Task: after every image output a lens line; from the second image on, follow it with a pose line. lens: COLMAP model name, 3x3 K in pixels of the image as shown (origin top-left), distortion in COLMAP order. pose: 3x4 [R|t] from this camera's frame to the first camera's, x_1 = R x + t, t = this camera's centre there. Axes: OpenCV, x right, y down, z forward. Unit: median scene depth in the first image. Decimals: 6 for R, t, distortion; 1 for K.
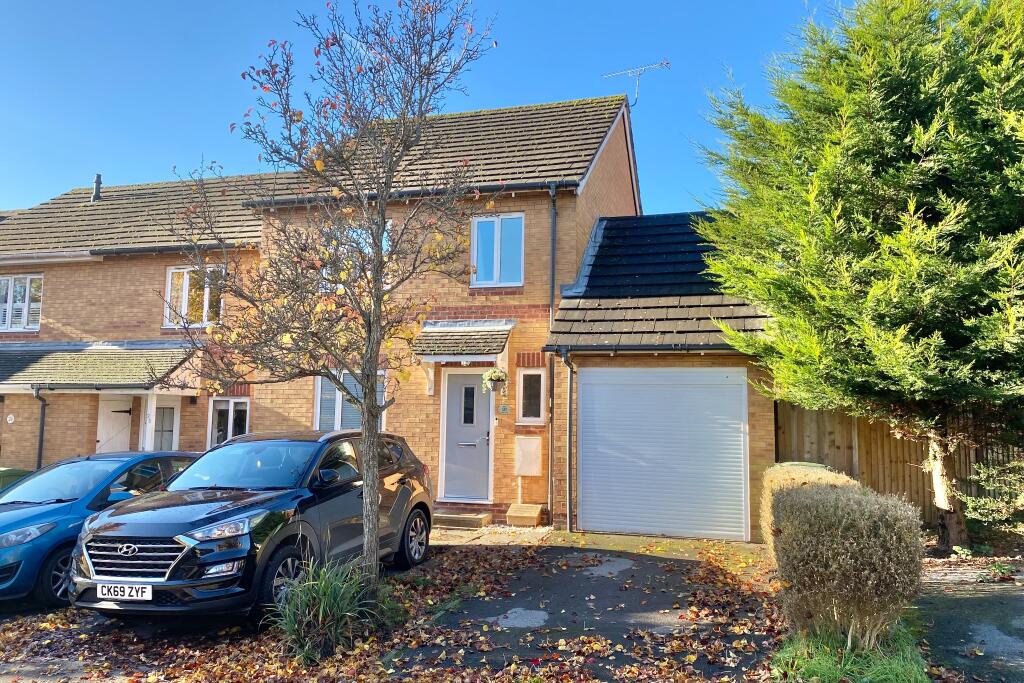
lens RADIAL K [[736.4, 0, 512.0], [0, 736.4, 341.5], [0, 0, 1]] dist [0.009440, 0.000959]
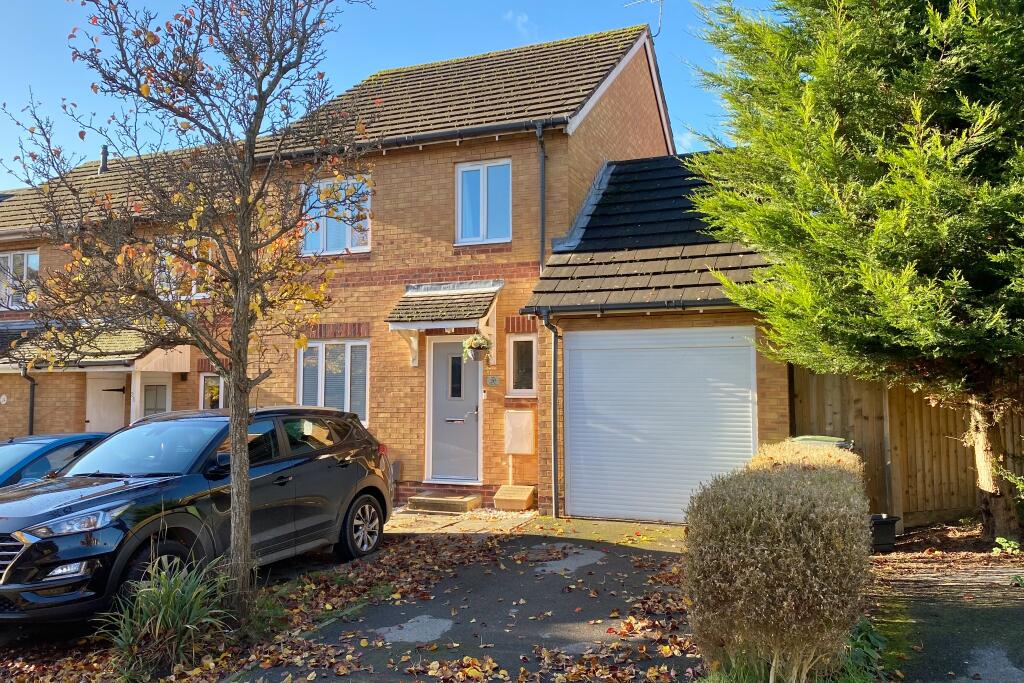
lens RADIAL K [[761.9, 0, 519.5], [0, 761.9, 335.1], [0, 0, 1]] dist [0.005418, 0.004335]
pose [[0.995151, -0.024181, -0.095339, 0.136892], [0.027091, 0.999202, 0.029353, 0.013416], [0.094553, -0.031793, 0.995012, 0.104009]]
